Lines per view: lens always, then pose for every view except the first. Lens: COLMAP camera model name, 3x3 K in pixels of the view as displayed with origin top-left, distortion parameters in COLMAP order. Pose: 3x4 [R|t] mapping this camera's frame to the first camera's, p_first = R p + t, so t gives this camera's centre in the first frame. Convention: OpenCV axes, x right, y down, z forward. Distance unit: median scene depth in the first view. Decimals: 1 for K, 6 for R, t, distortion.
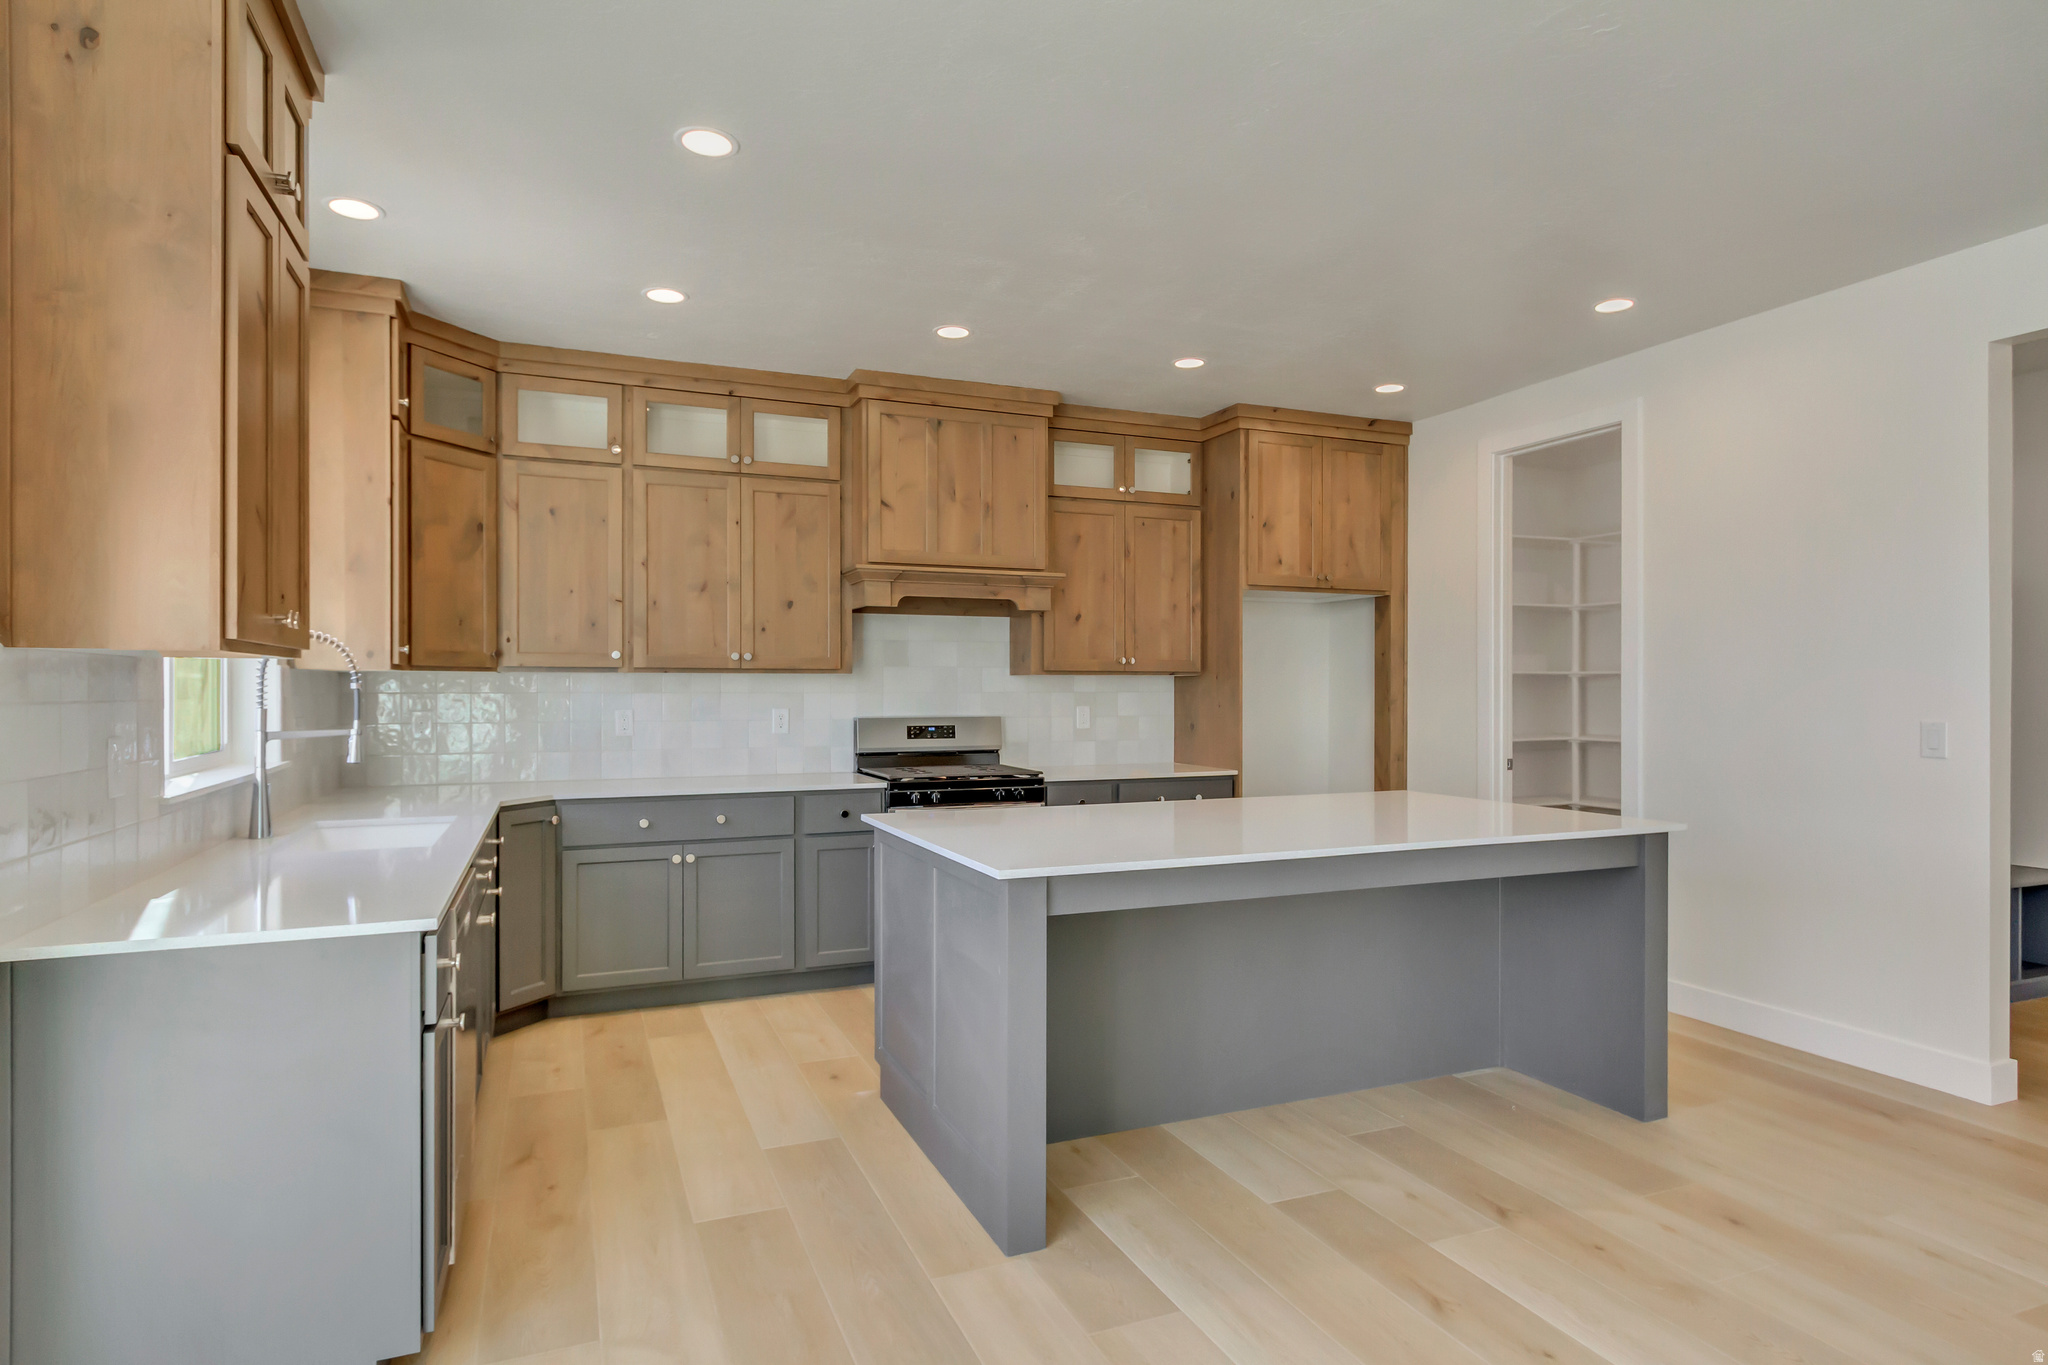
lens RADIAL K [[1115.1, 0, 1025.7], [0, 1115.1, 693.2], [0, 0, 1]] dist [0.011227, 0.000799]
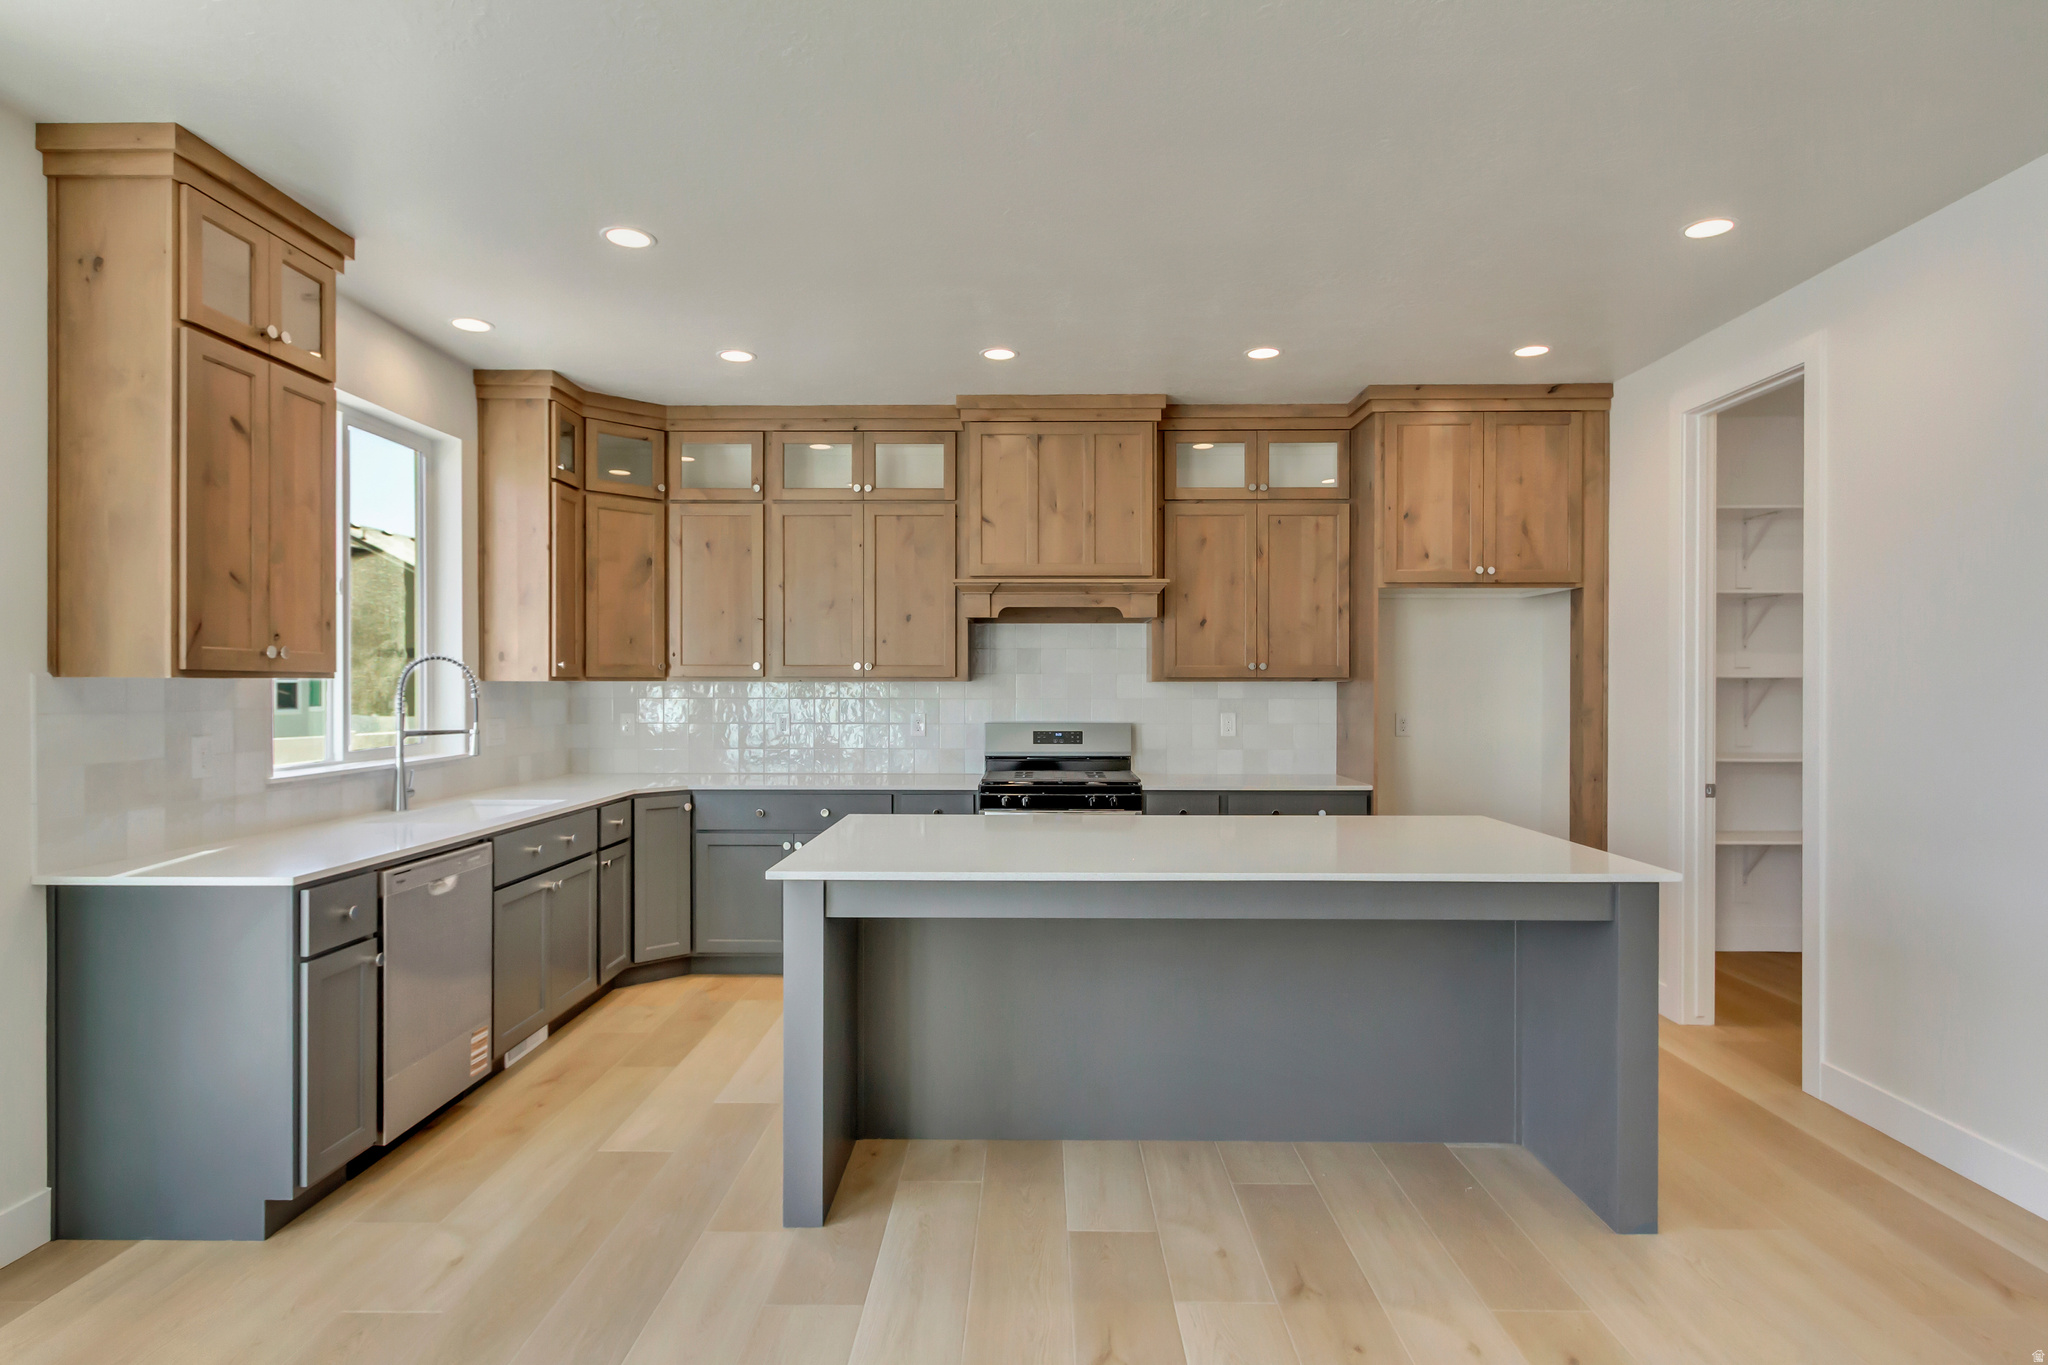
lens RADIAL K [[1115.1, 0, 1024.6], [0, 1115.1, 692.6], [0, 0, 1]] dist [0.011227, 0.000799]
pose [[0.916855, 0.003168, -0.399209, 0.333649], [-0.002159, 0.999993, 0.002977, -0.010530], [0.399215, -0.001867, 0.916855, 0.050974]]
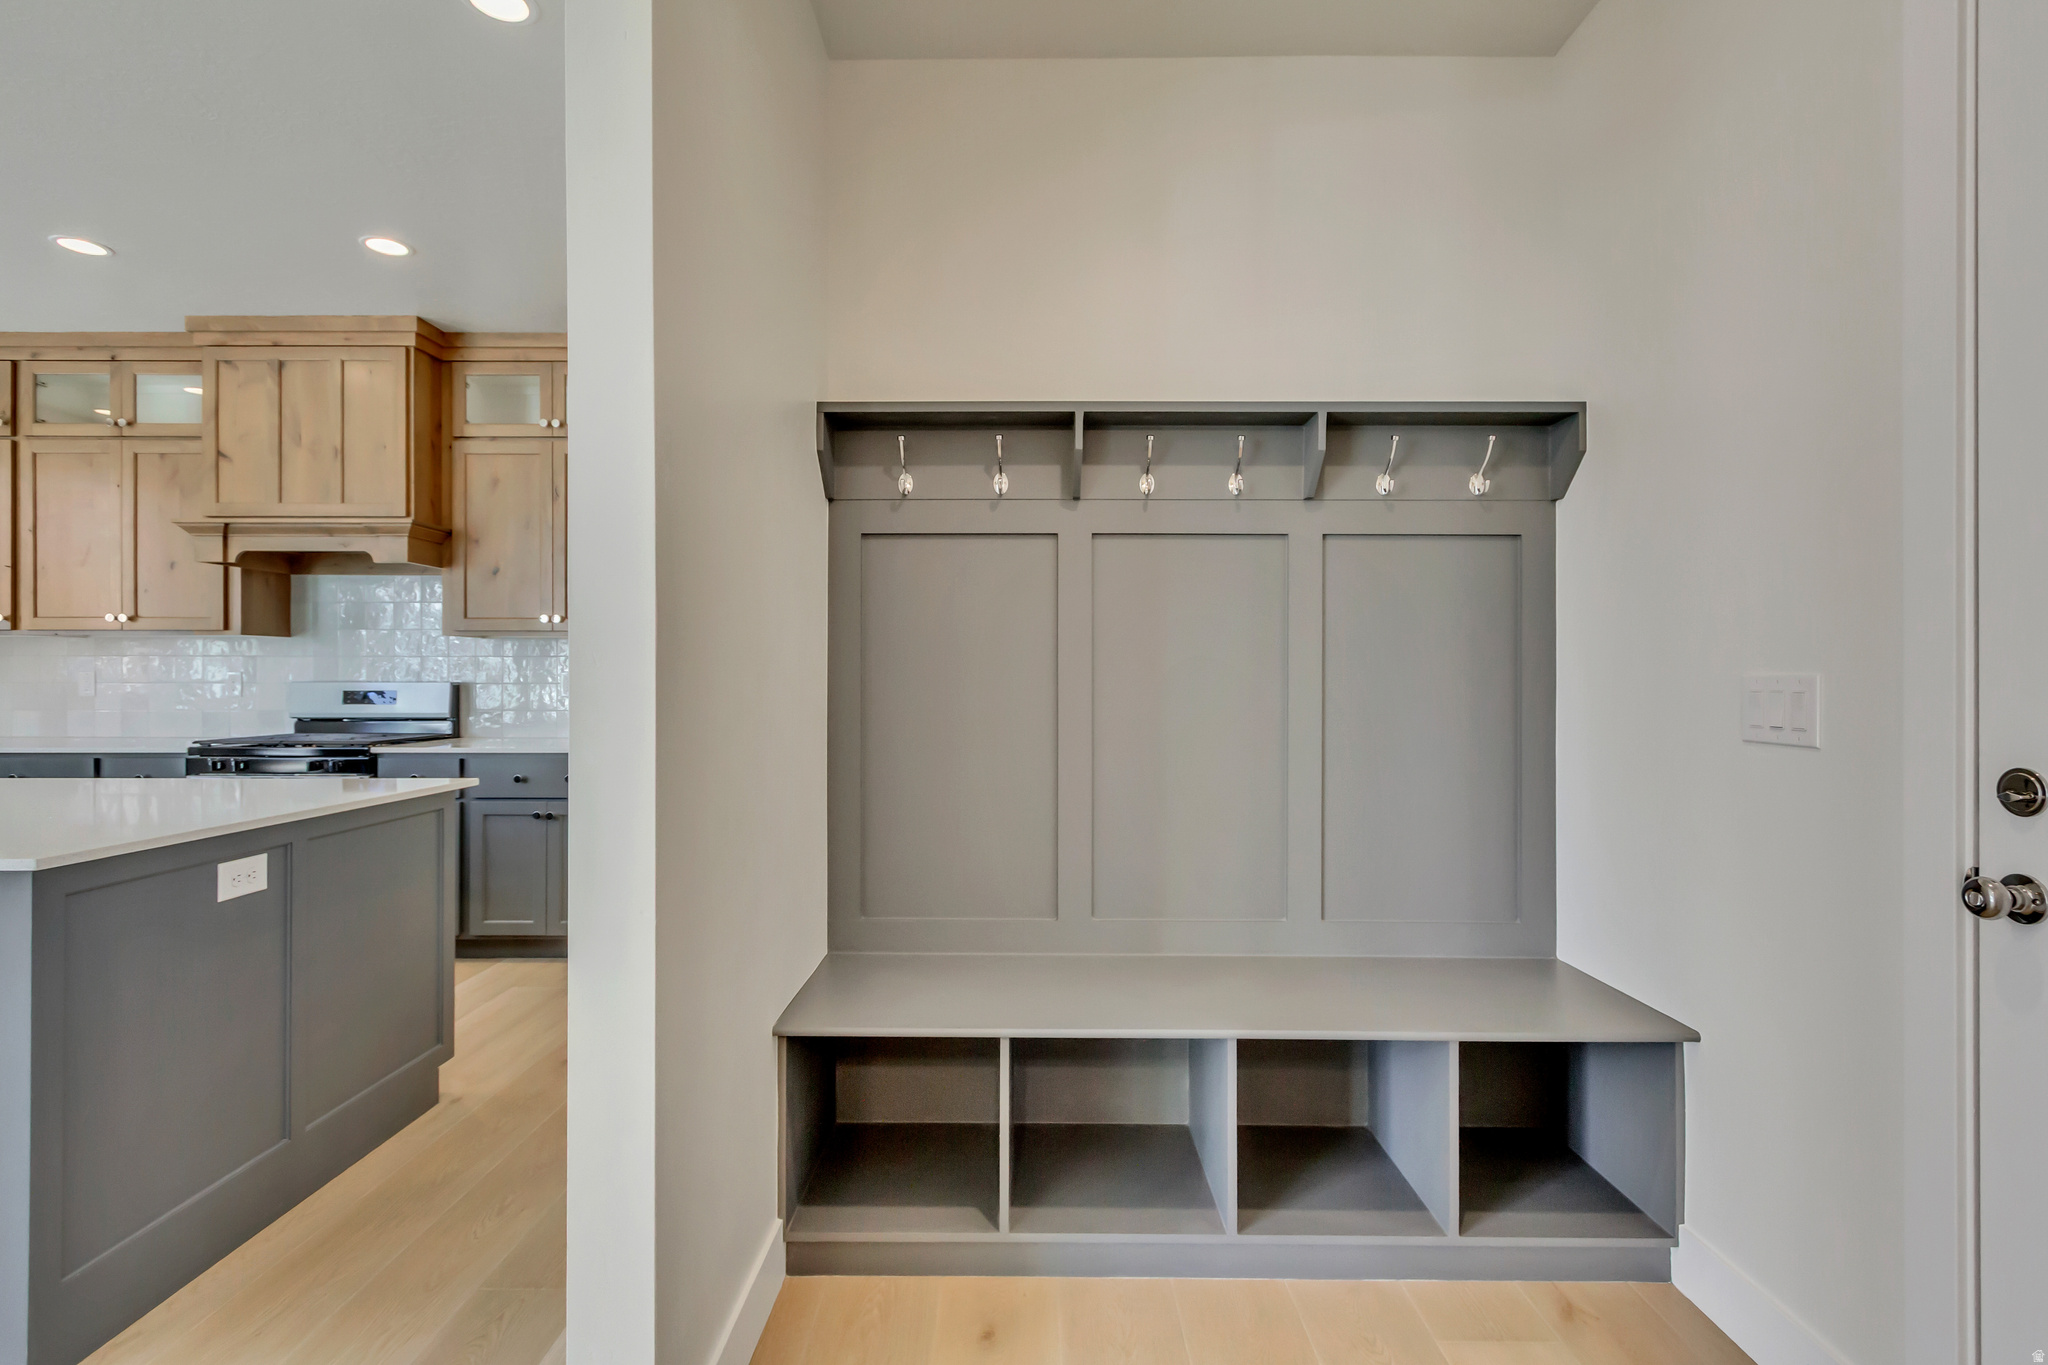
lens RADIAL K [[939.4, 0, 1011.5], [0, 939.4, 672.1], [0, 0, 1]] dist [0.012829, -0.001075]
pose [[0.915051, 0.000406, -0.403339, 0.831278], [-0.003491, 0.999970, -0.006913, 0.019466], [0.403324, 0.007734, 0.915025, 0.542179]]
